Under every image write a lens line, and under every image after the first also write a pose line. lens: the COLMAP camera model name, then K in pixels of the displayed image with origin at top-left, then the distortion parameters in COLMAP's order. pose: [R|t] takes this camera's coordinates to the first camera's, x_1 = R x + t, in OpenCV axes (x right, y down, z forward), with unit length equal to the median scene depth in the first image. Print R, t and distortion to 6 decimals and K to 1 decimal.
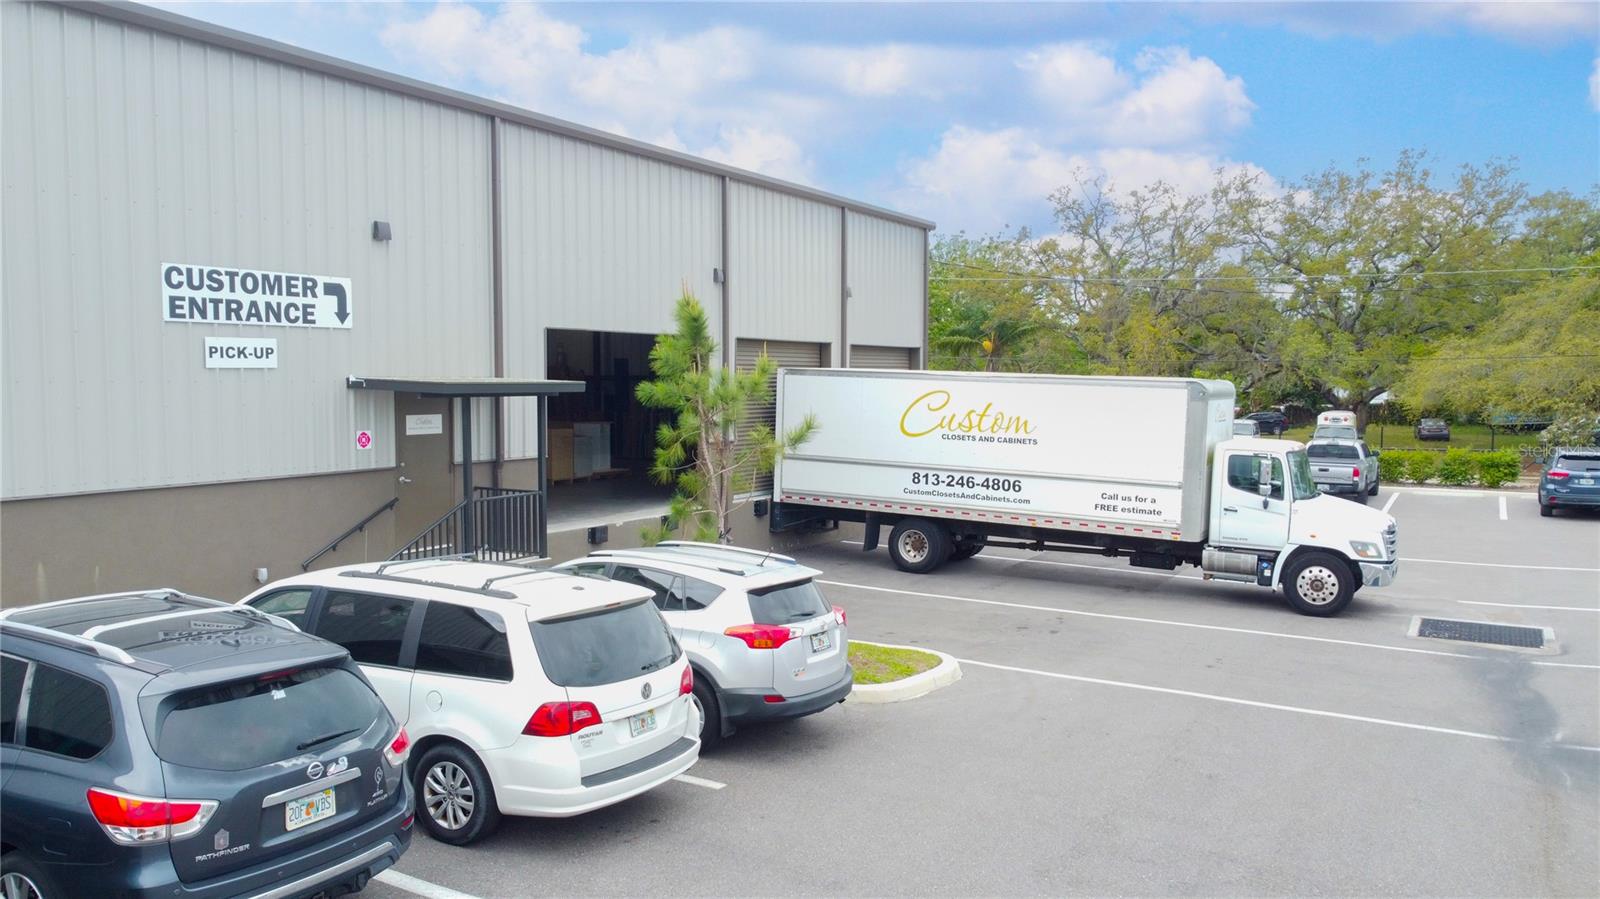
lens RADIAL K [[1206.7, 0, 800.0], [0, 1206.7, 449.5], [0, 0, 1]] dist [-0.004206, -0.005316]
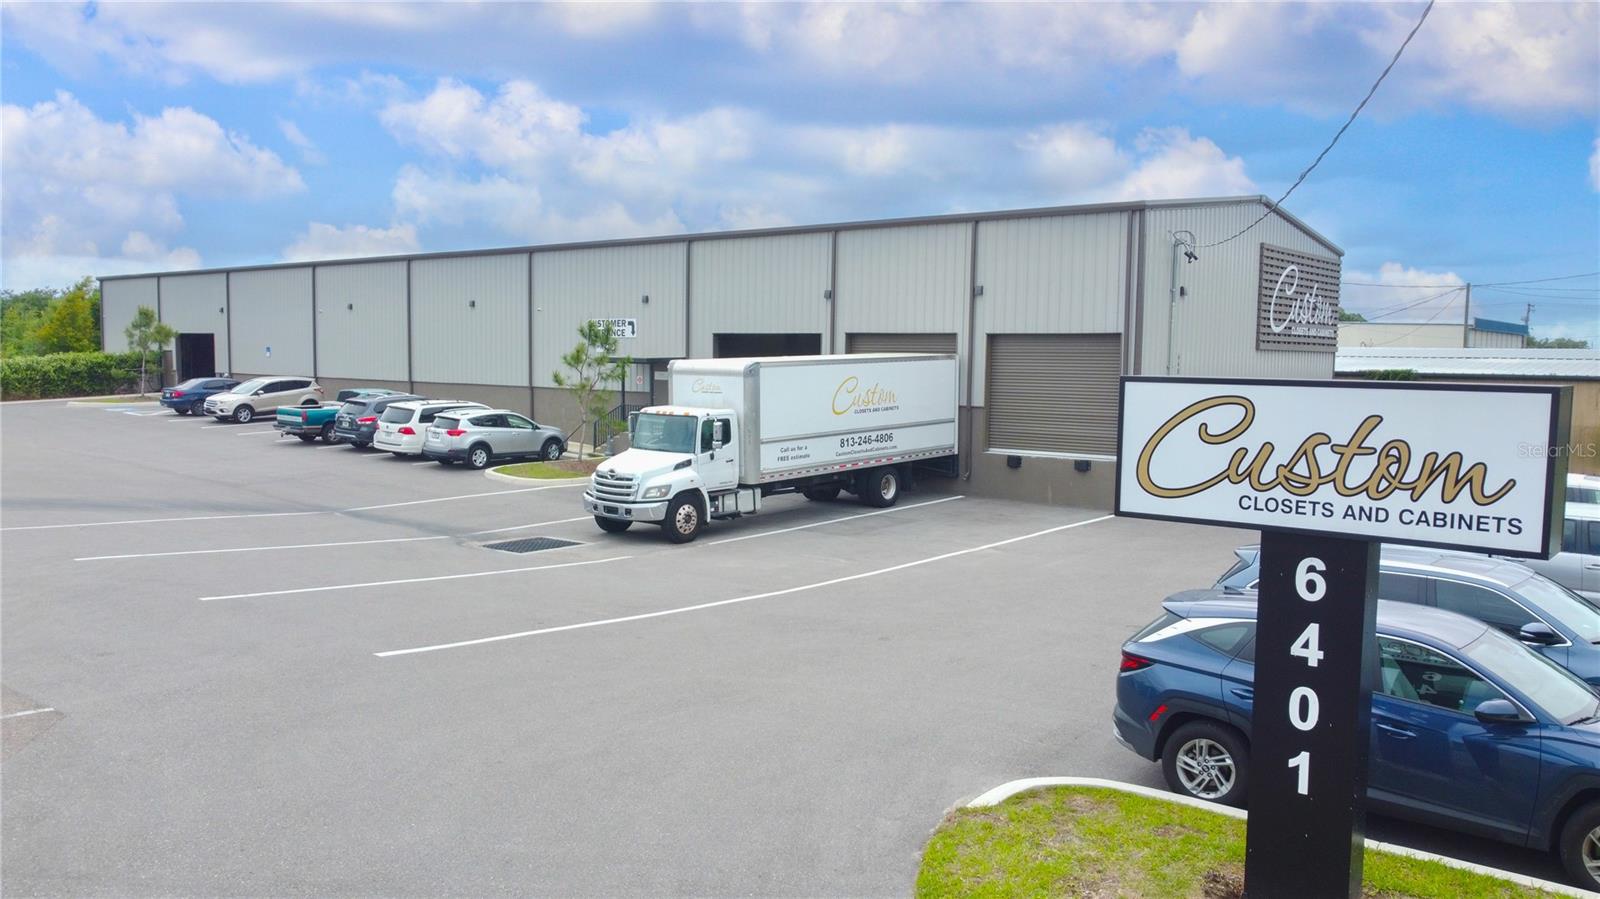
lens RADIAL K [[1206.7, 0, 800.0], [0, 1206.7, 449.5], [0, 0, 1]] dist [-0.004206, -0.005316]
pose [[-0.149928, 0.072679, -0.986022, 1.886868], [-0.073980, 0.993674, 0.084492, -0.090484], [0.985925, 0.085613, -0.143602, 1.499304]]
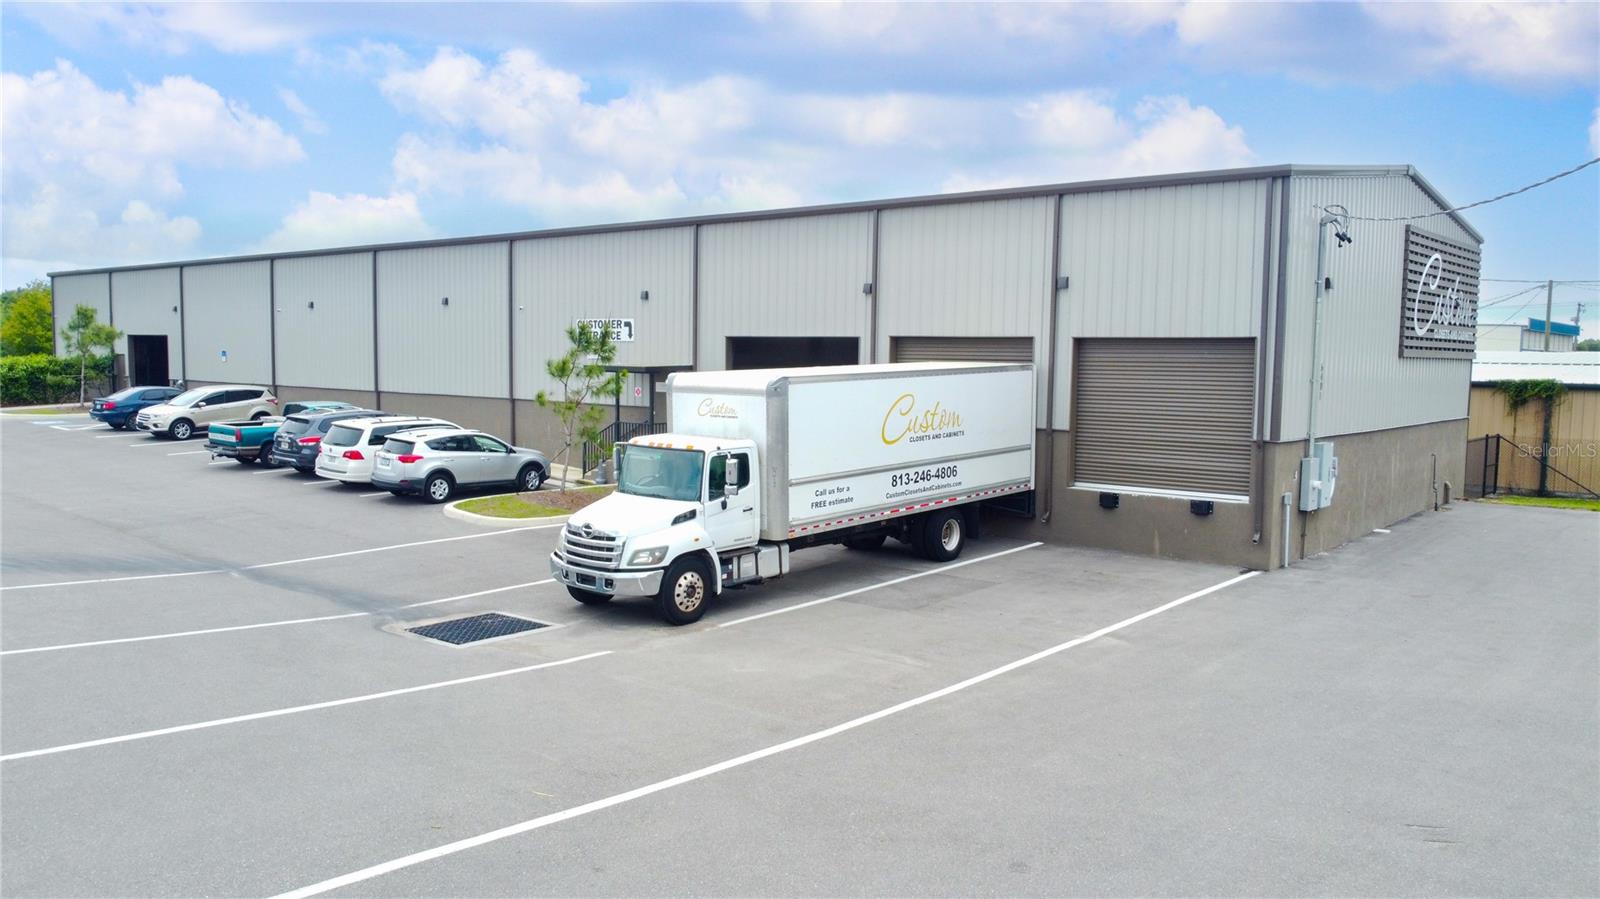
lens RADIAL K [[1206.7, 0, 800.0], [0, 1206.7, 449.5], [0, 0, 1]] dist [-0.004206, -0.005316]
pose [[-0.160630, 0.071955, -0.984388, 1.515164], [-0.074428, 0.993616, 0.084775, -0.096455], [0.984205, 0.086883, -0.154249, 1.415222]]
